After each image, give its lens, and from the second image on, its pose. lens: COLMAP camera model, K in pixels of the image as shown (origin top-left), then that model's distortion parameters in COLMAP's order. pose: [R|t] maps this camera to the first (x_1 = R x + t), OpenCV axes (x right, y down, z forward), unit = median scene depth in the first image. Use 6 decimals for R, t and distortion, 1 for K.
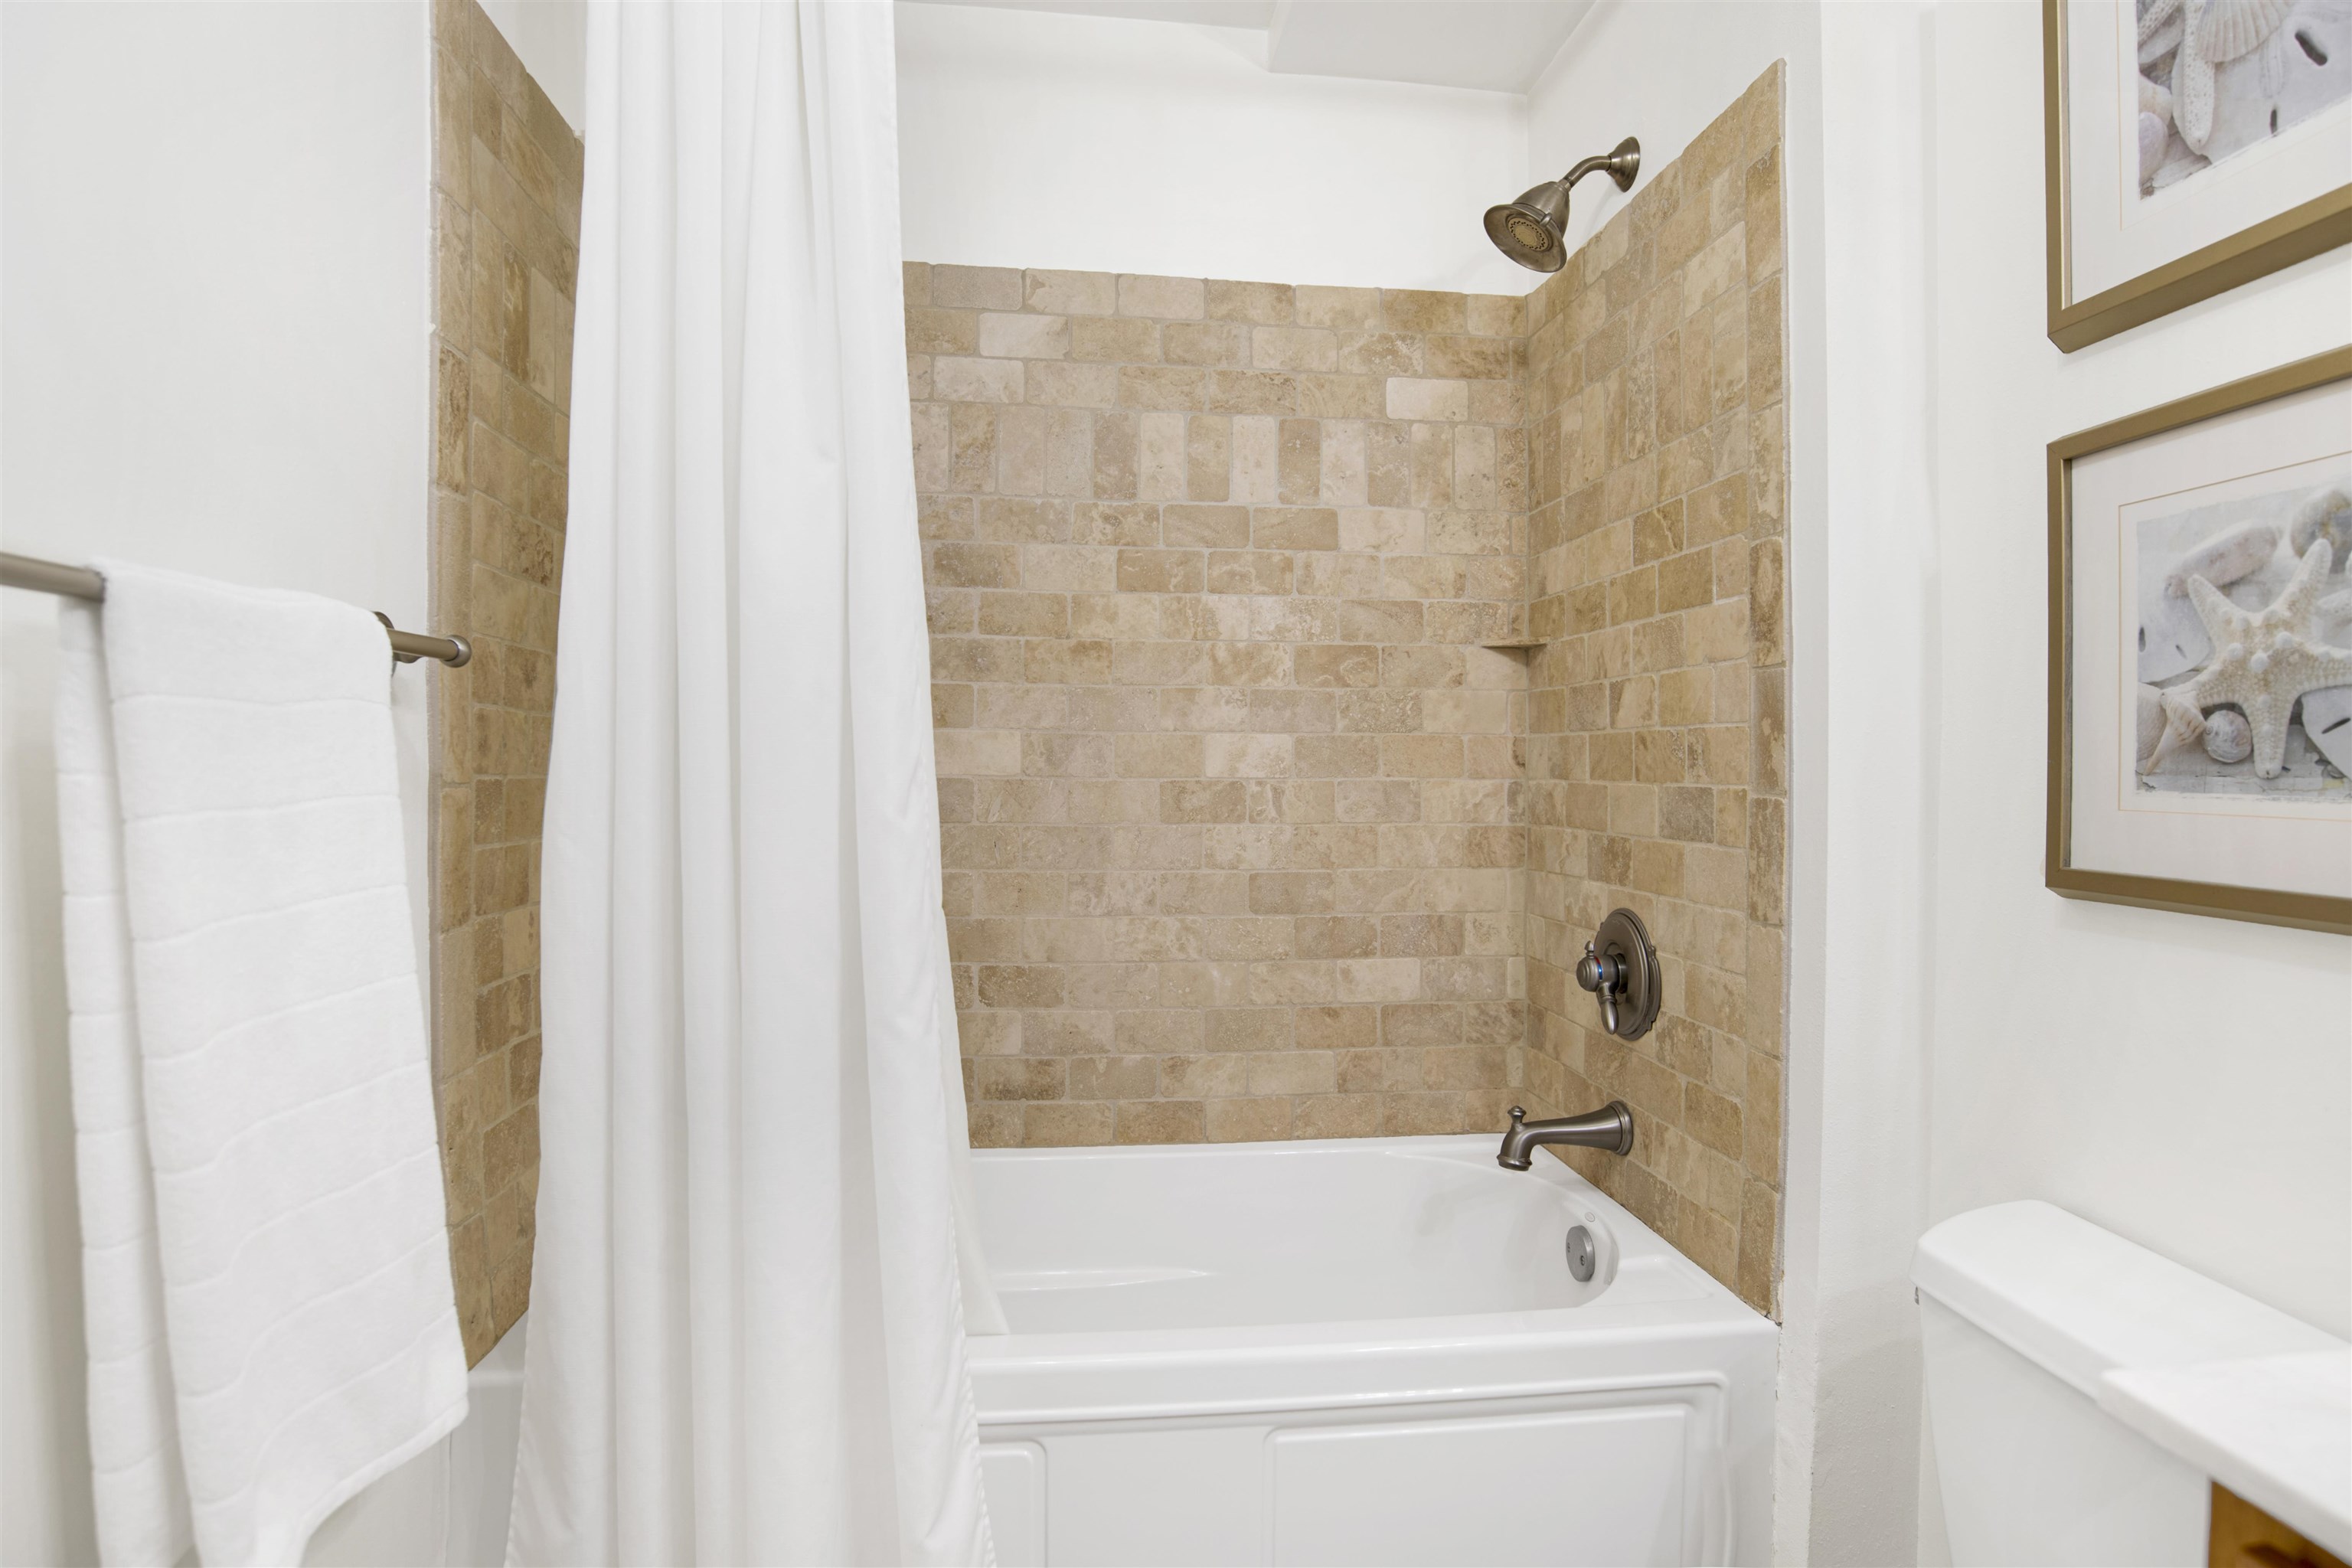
lens RADIAL K [[1232.3, 0, 1176.0], [0, 1232.3, 784.0], [0, 0, 1]] dist [-0.075882, 0.023074]
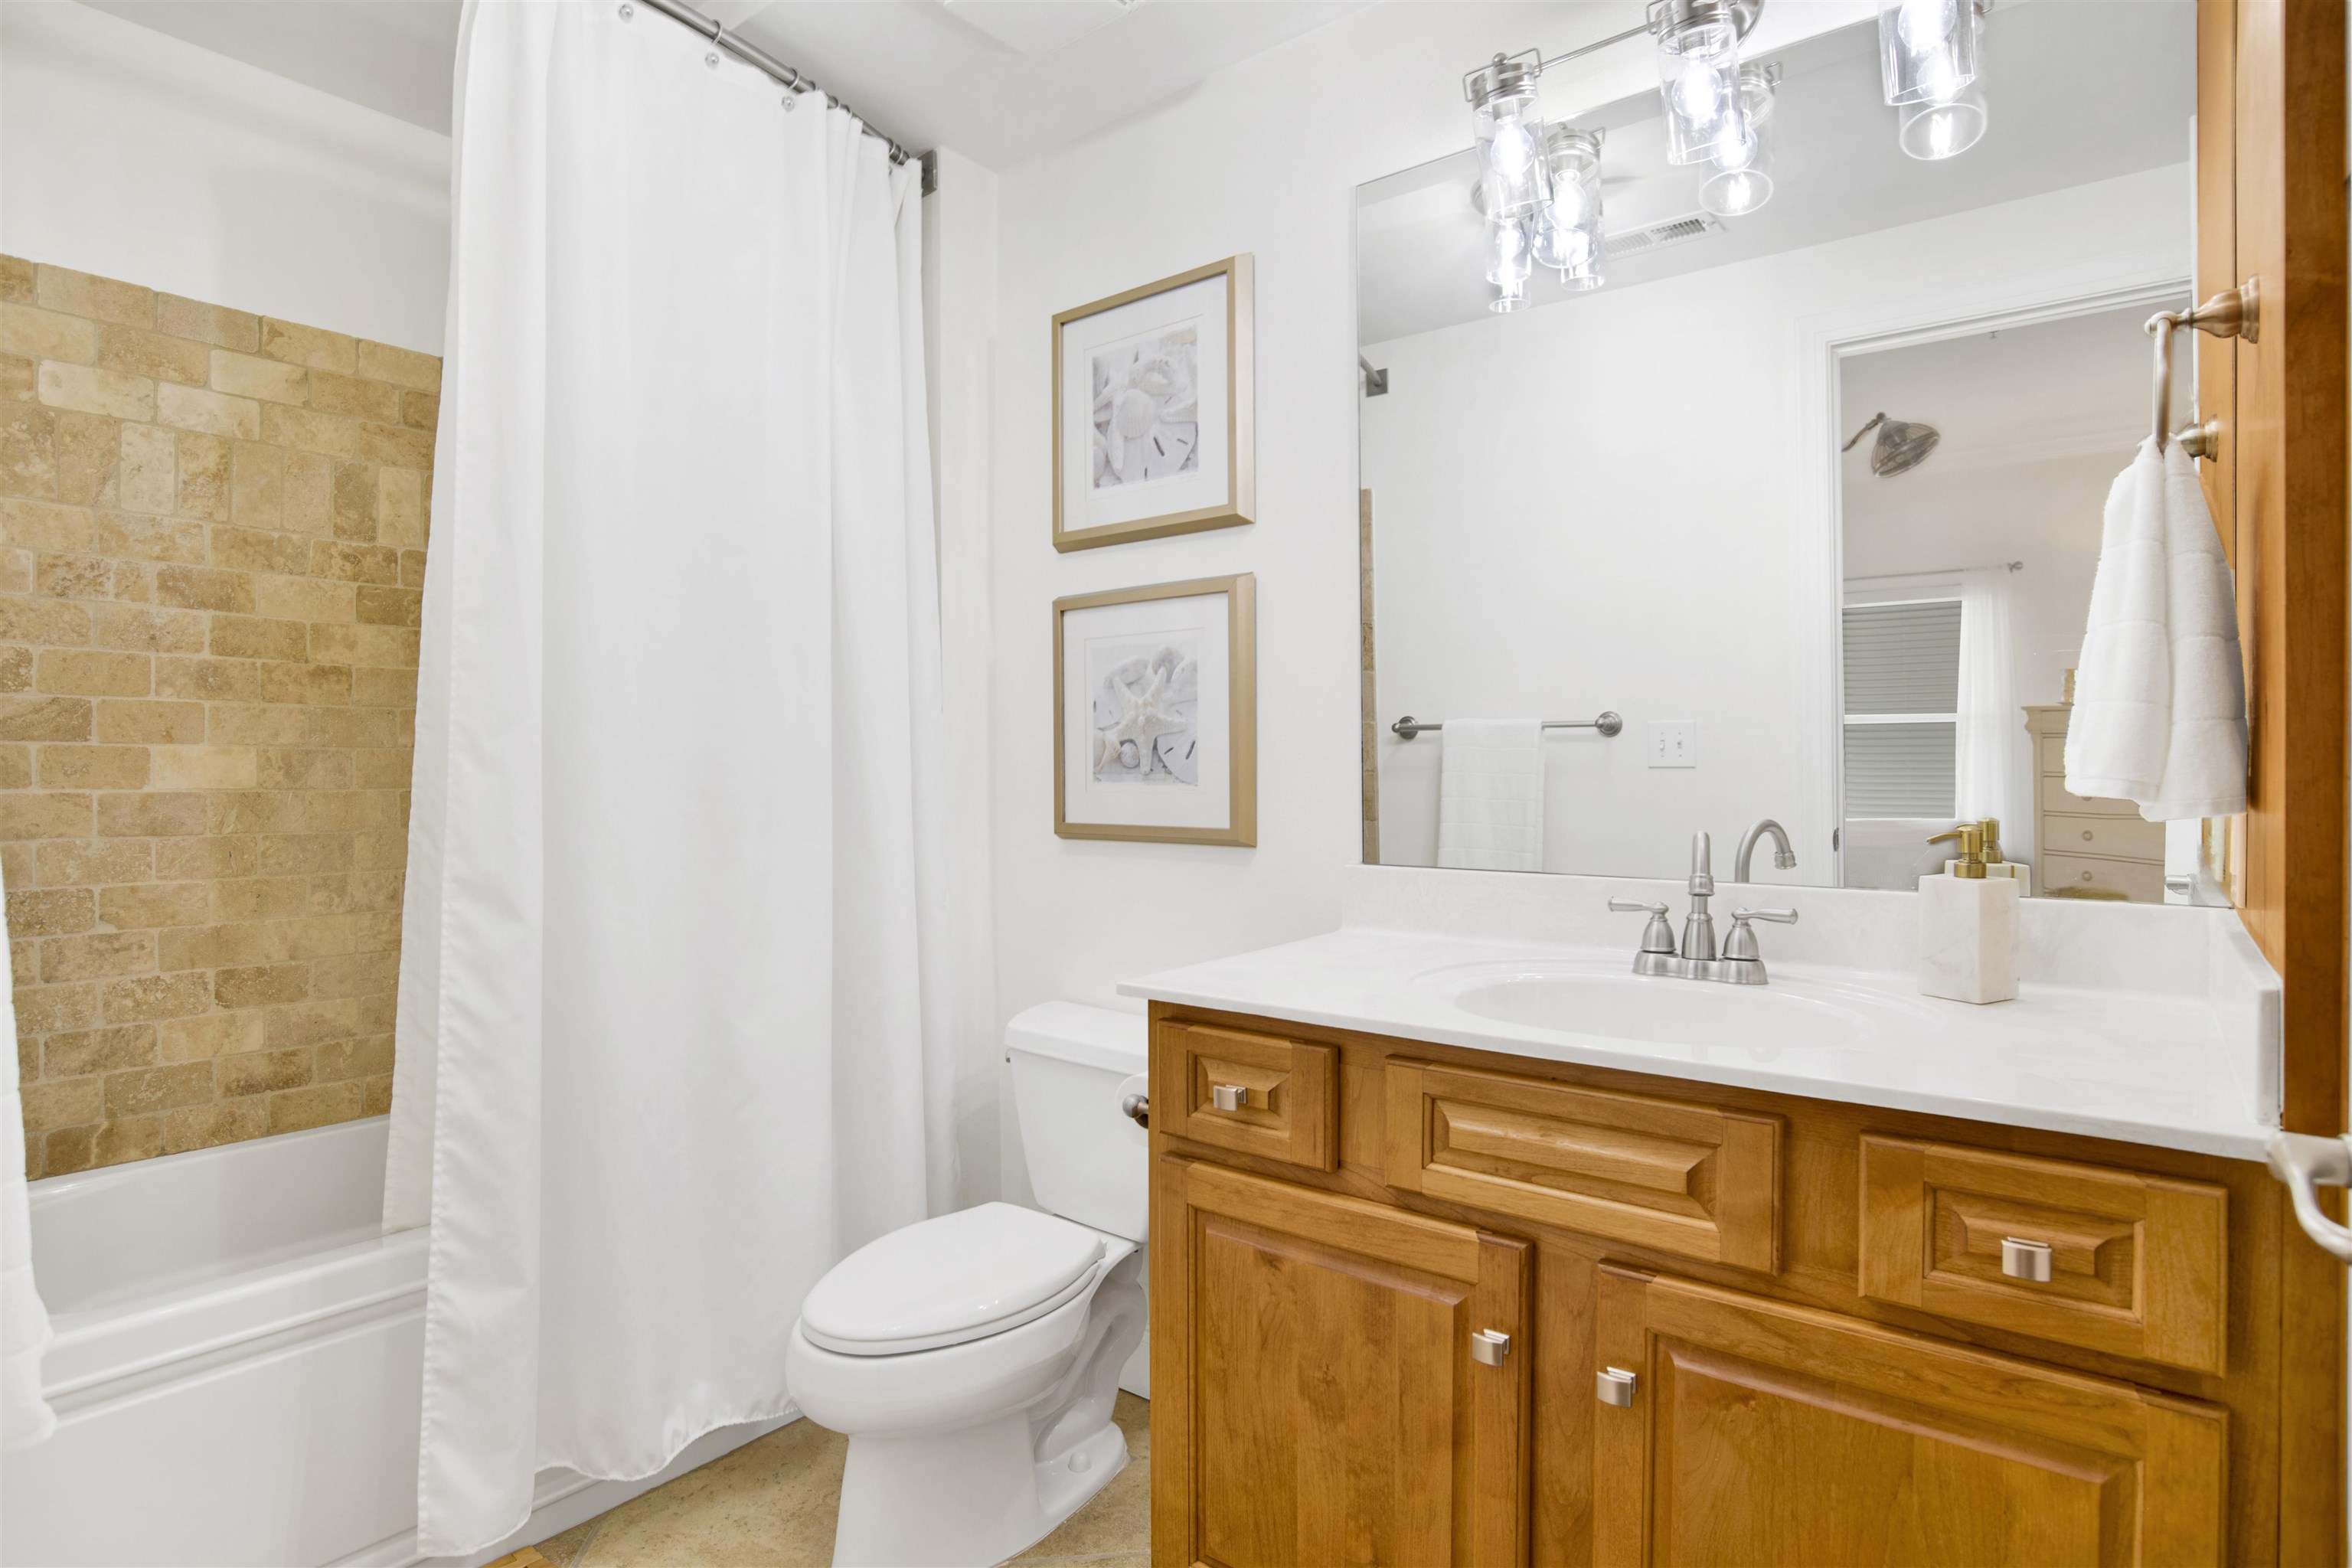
lens RADIAL K [[1232.3, 0, 1176.0], [0, 1232.3, 784.0], [0, 0, 1]] dist [-0.075882, 0.023074]
pose [[0.705123, -0.019793, 0.708809, -0.297130], [0.020949, 0.999755, 0.007077, -0.001475], [-0.708775, 0.009858, 0.705365, -0.298178]]
